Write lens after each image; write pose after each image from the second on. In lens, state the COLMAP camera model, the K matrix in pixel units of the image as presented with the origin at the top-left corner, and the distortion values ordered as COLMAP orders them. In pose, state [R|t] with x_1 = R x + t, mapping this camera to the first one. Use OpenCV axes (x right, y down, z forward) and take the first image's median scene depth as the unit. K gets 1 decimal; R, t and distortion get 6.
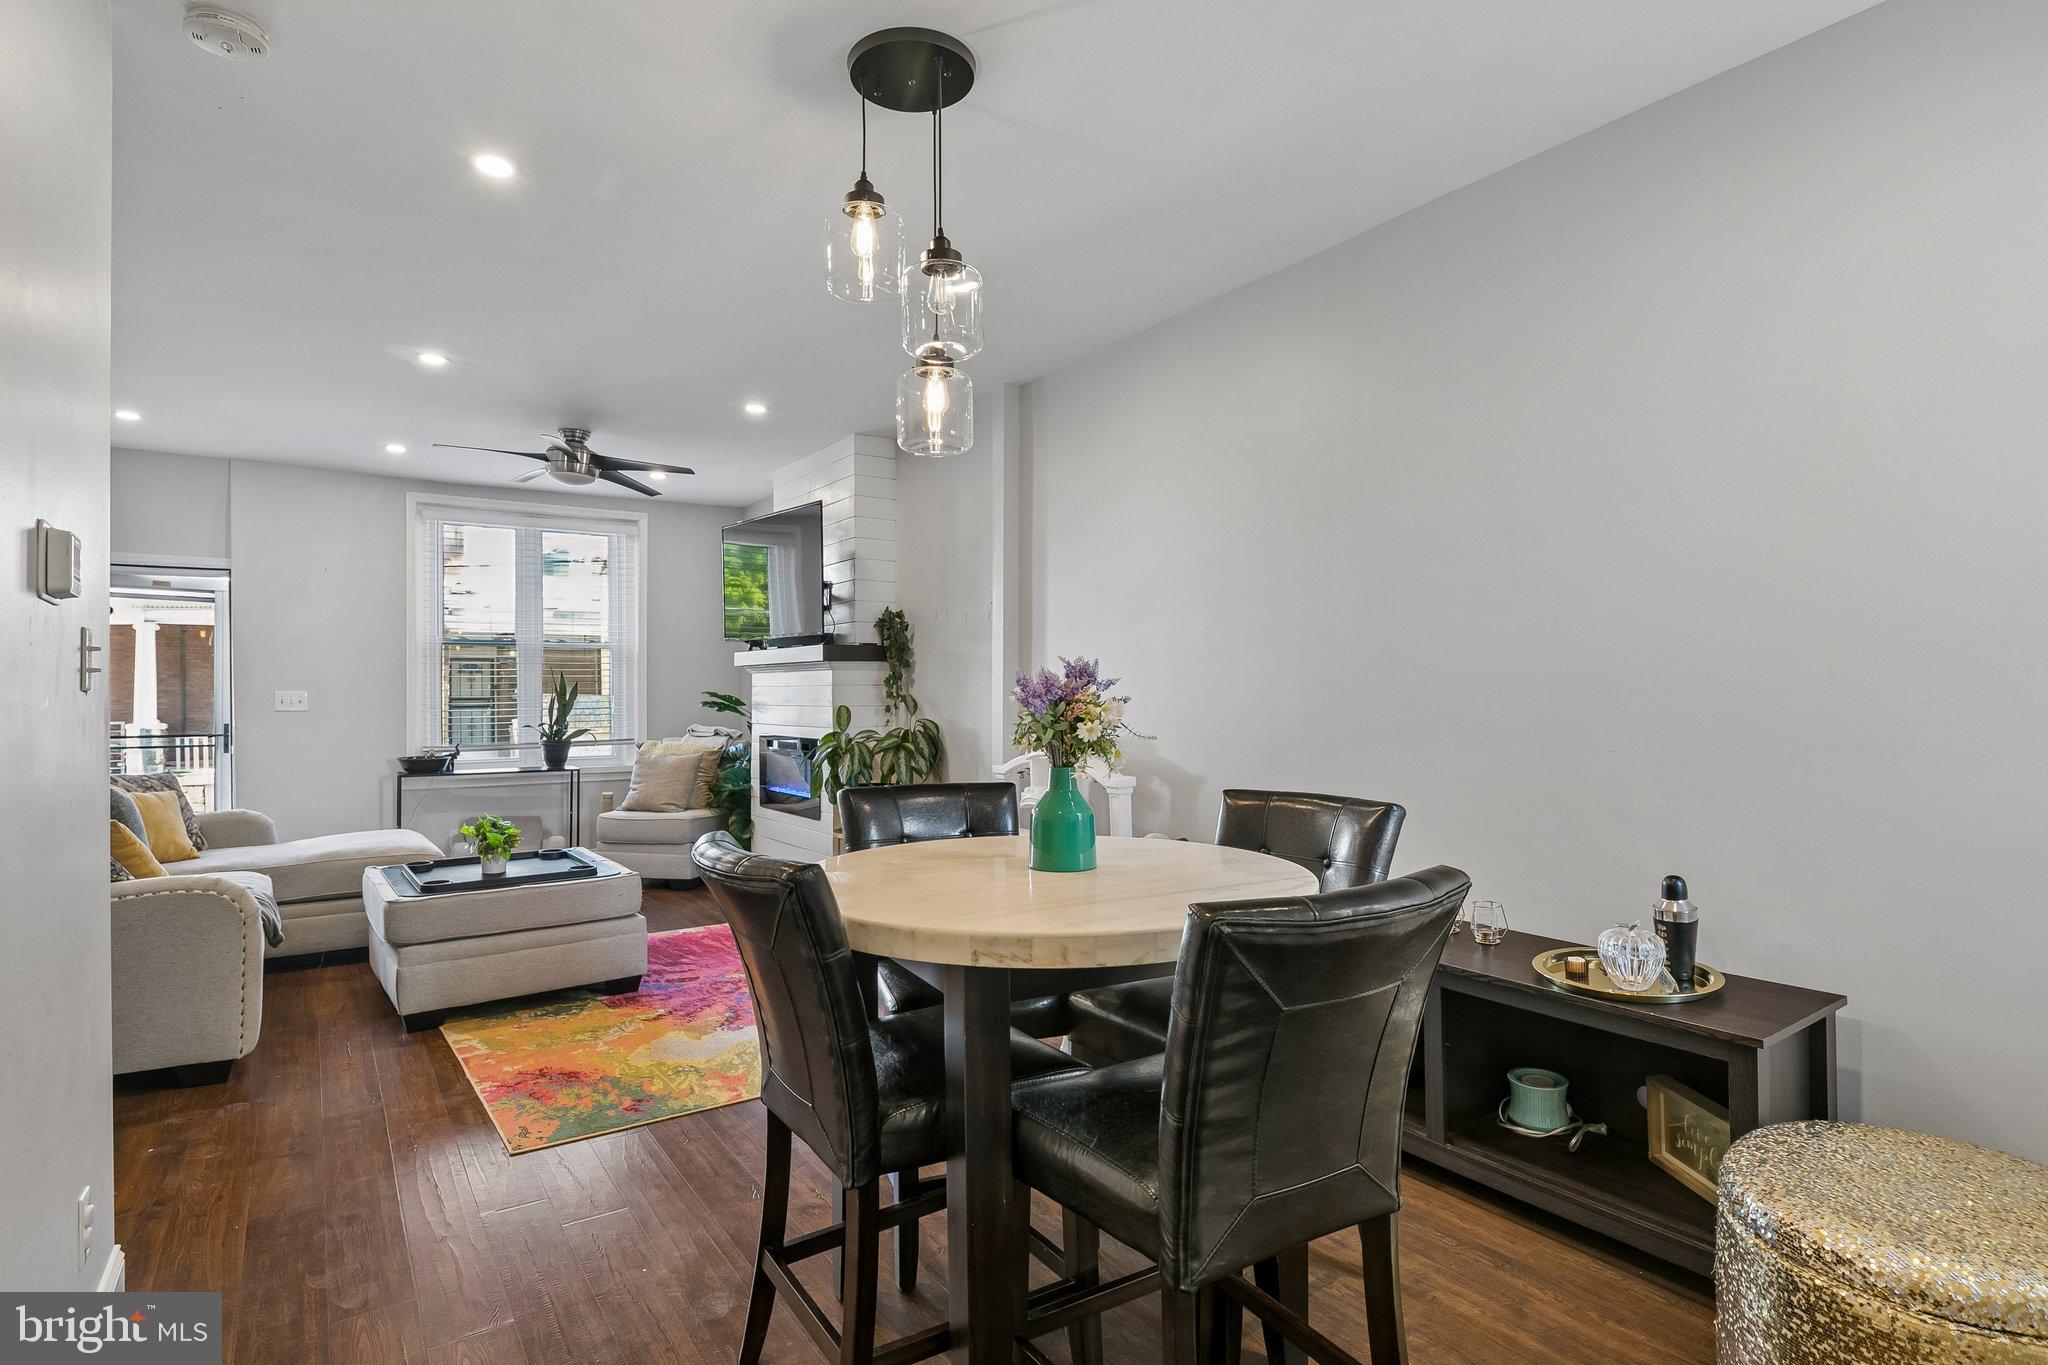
lens RADIAL K [[1056.0, 0, 1020.3], [0, 1056.0, 696.1], [0, 0, 1]] dist [0.000793, -0.000236]
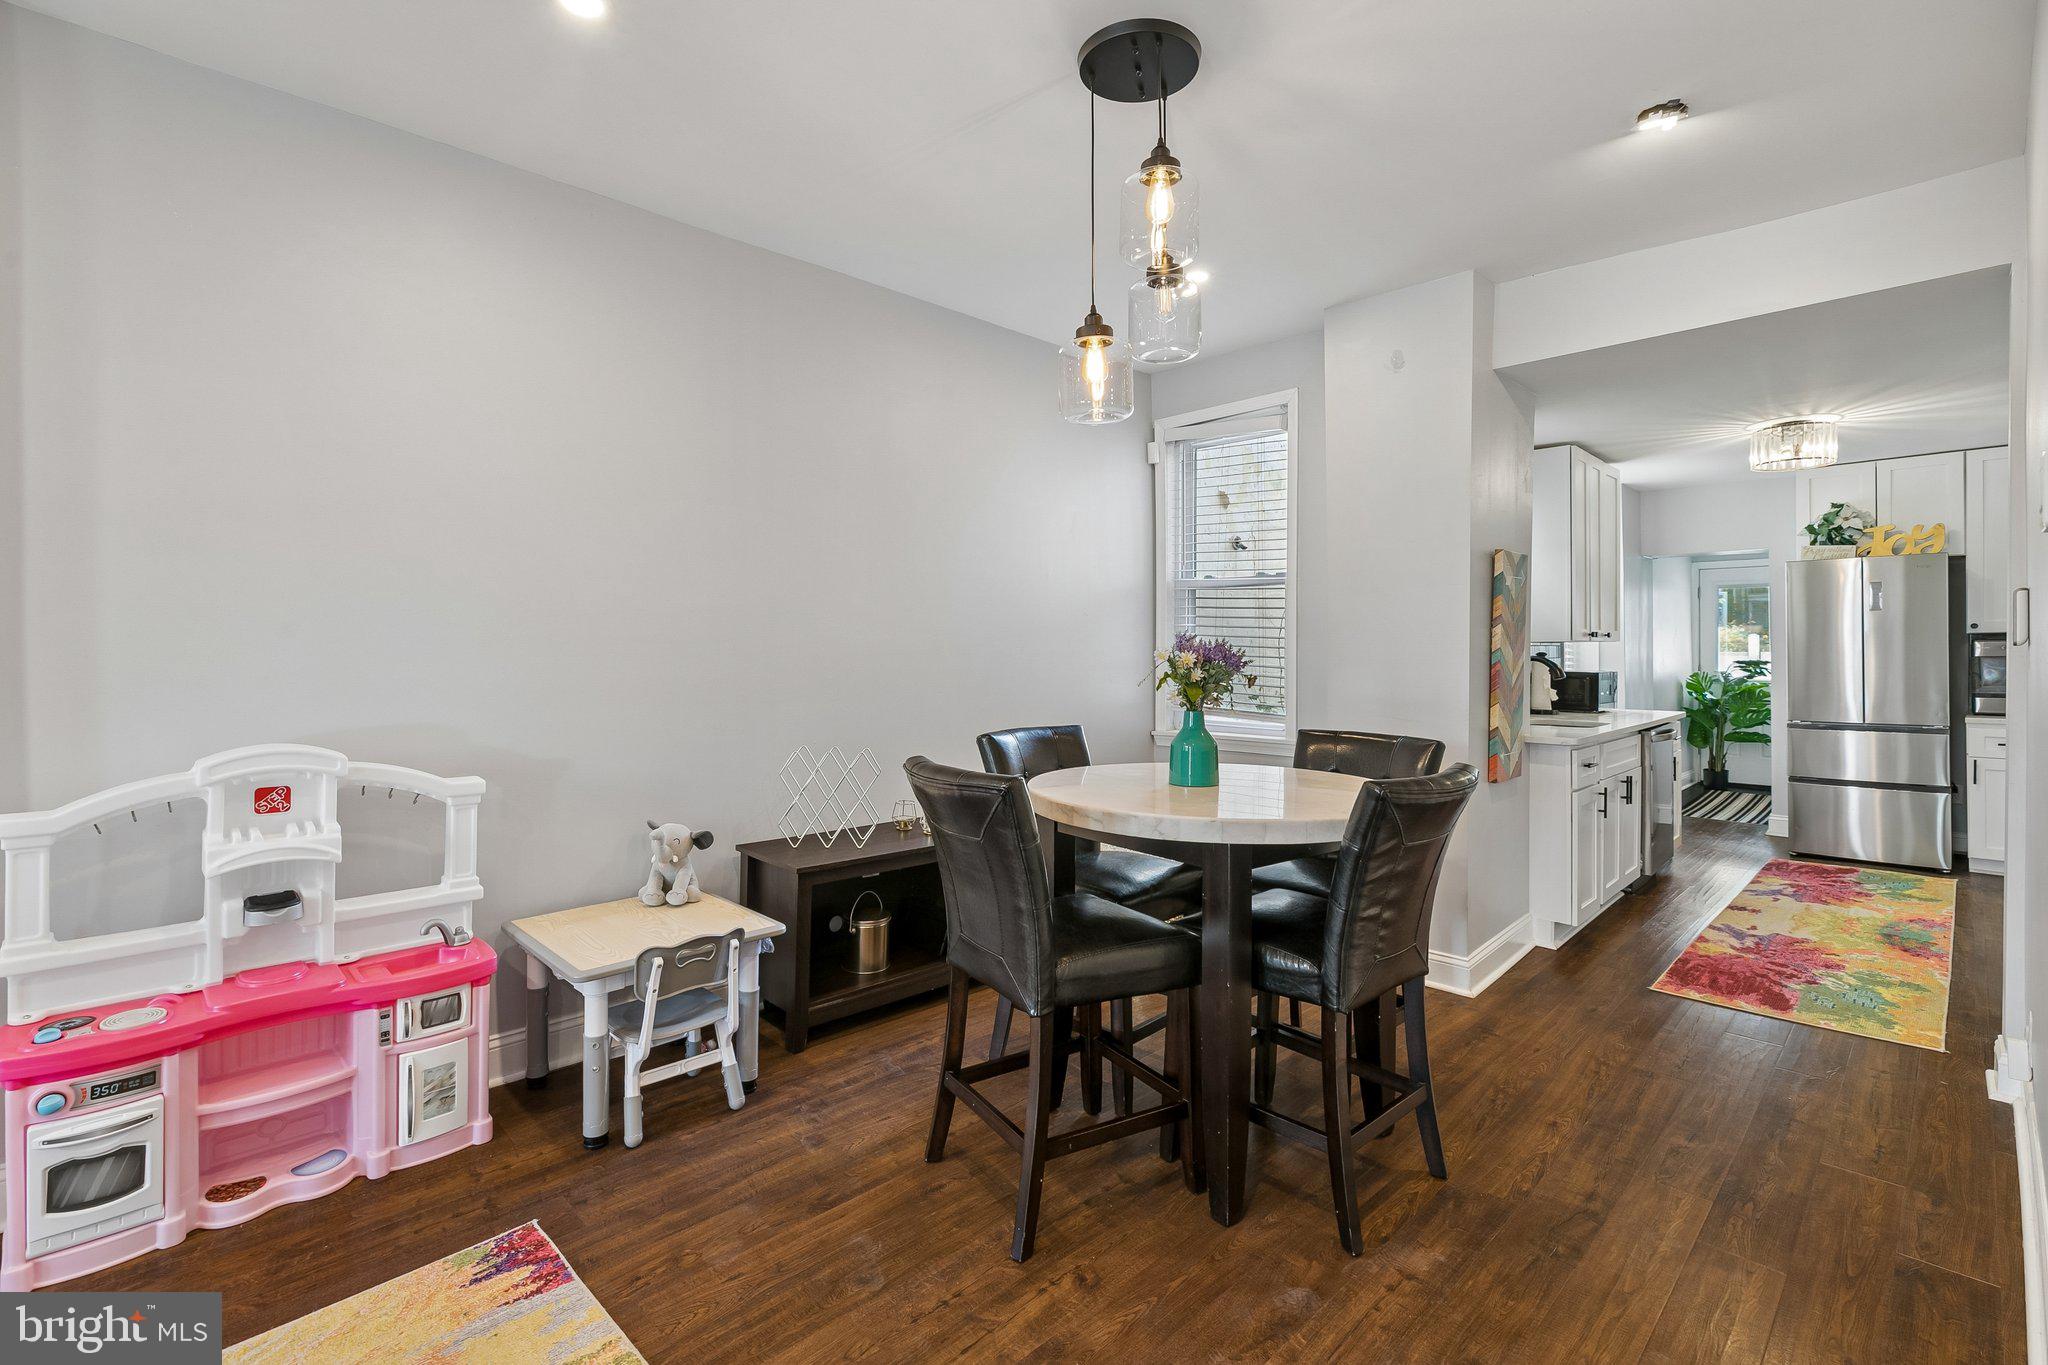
lens RADIAL K [[927.0, 0, 1024.5], [0, 927.0, 644.7], [0, 0, 1]] dist [0.002723, 0.000179]
pose [[-0.179519, 0.009448, 0.983709, -0.372755], [0.003868, 0.999953, -0.008898, -0.003027], [-0.983747, 0.002207, -0.179547, 0.483271]]
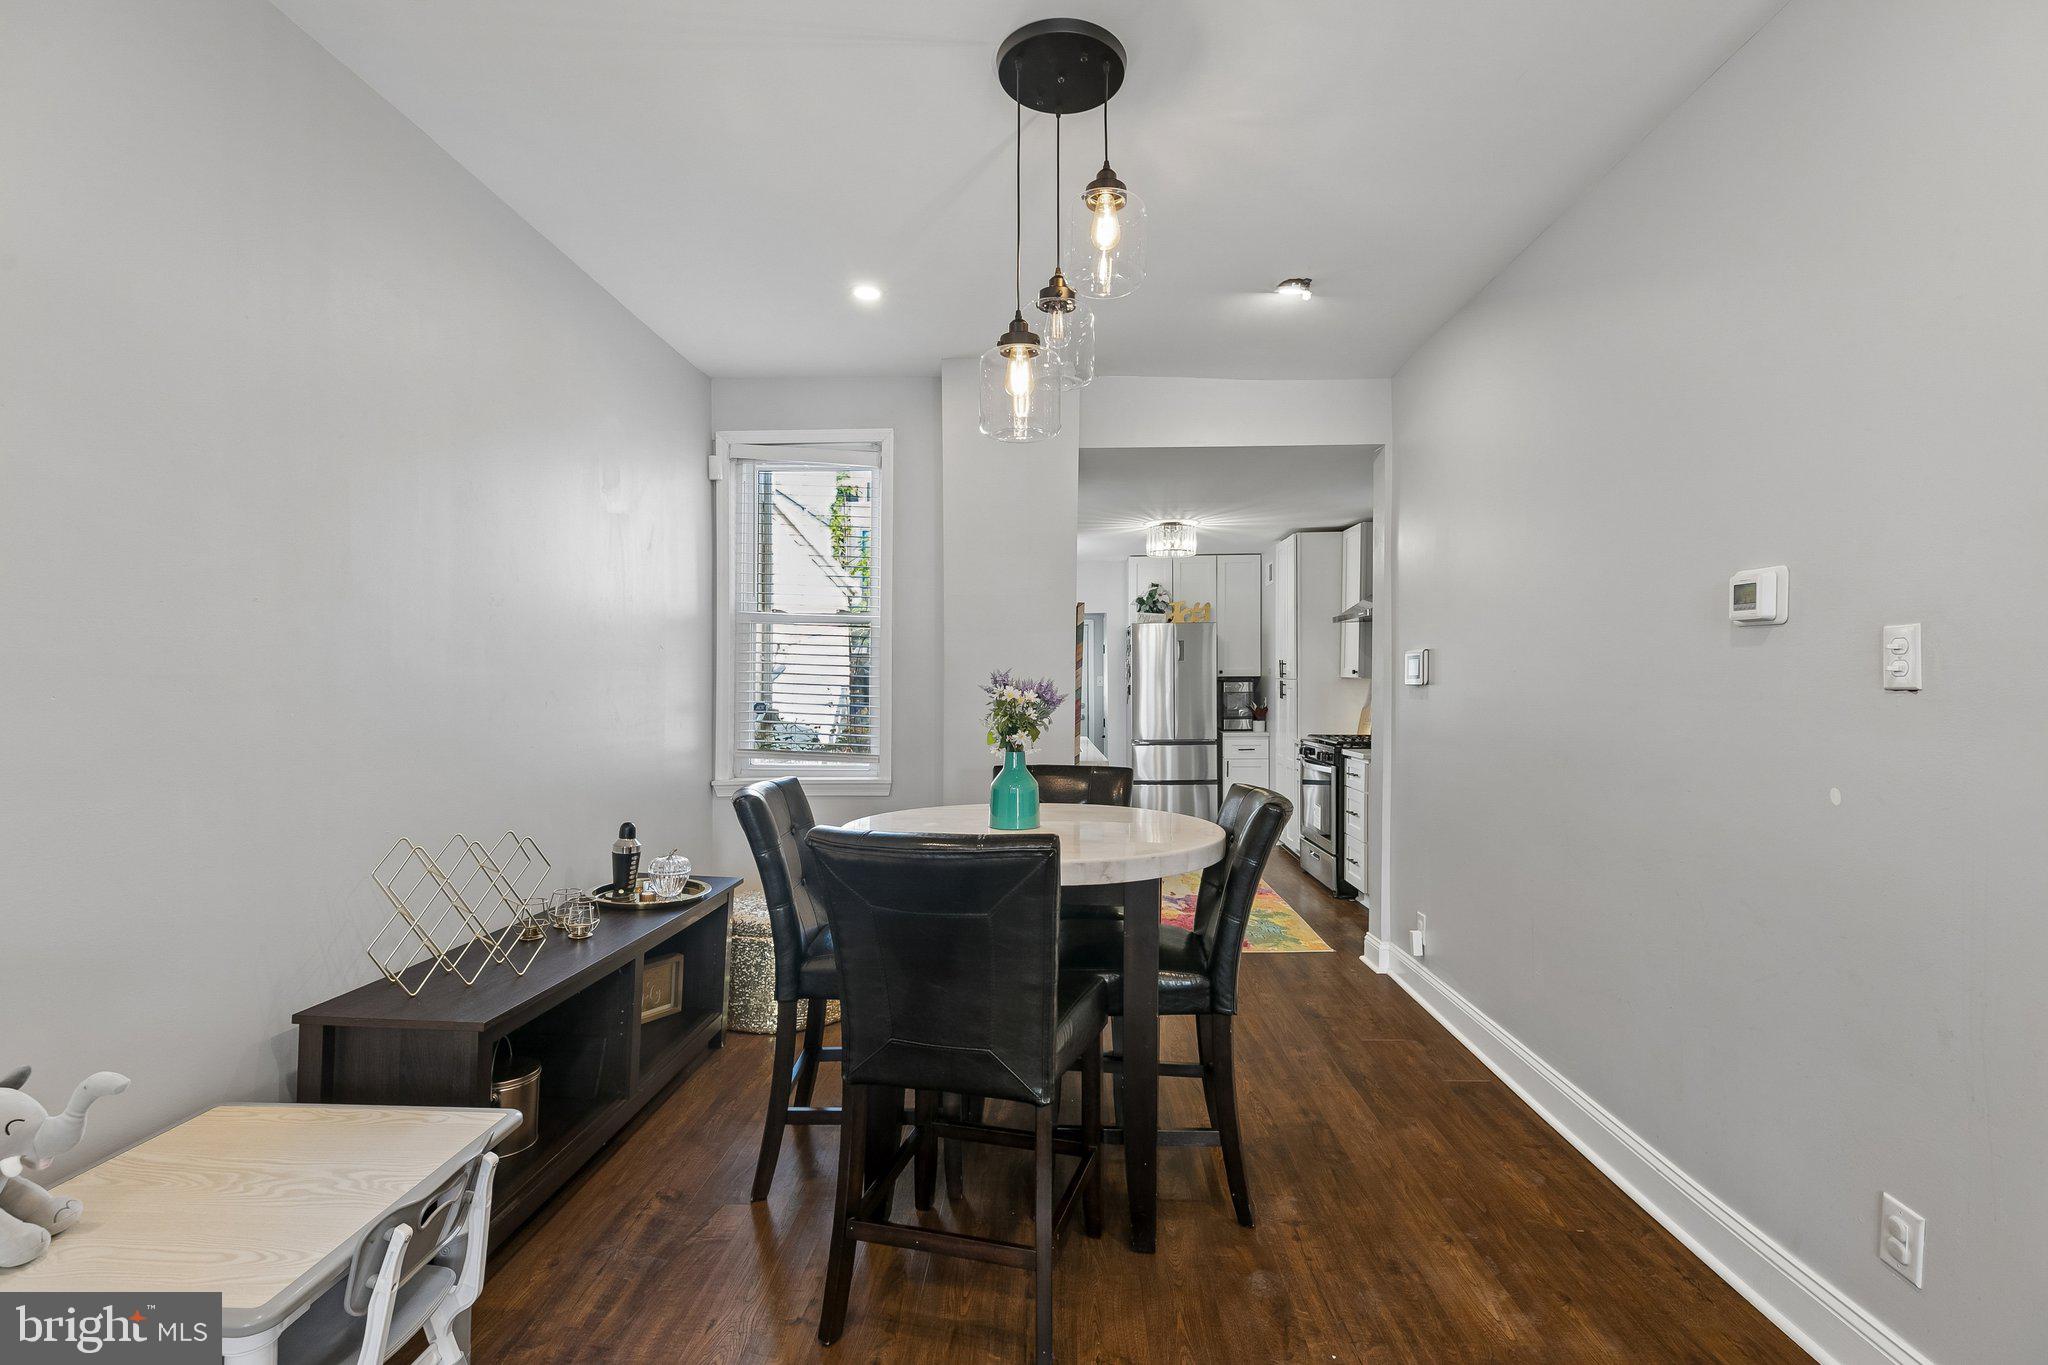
lens RADIAL K [[915.8, 0, 1034.1], [0, 915.8, 683.4], [0, 0, 1]] dist [0.000990, -0.000081]
pose [[-0.809963, 0.009350, 0.586406, -0.220161], [0.007670, 0.999956, -0.005350, -0.004130], [-0.586430, 0.000165, -0.810000, 0.649143]]
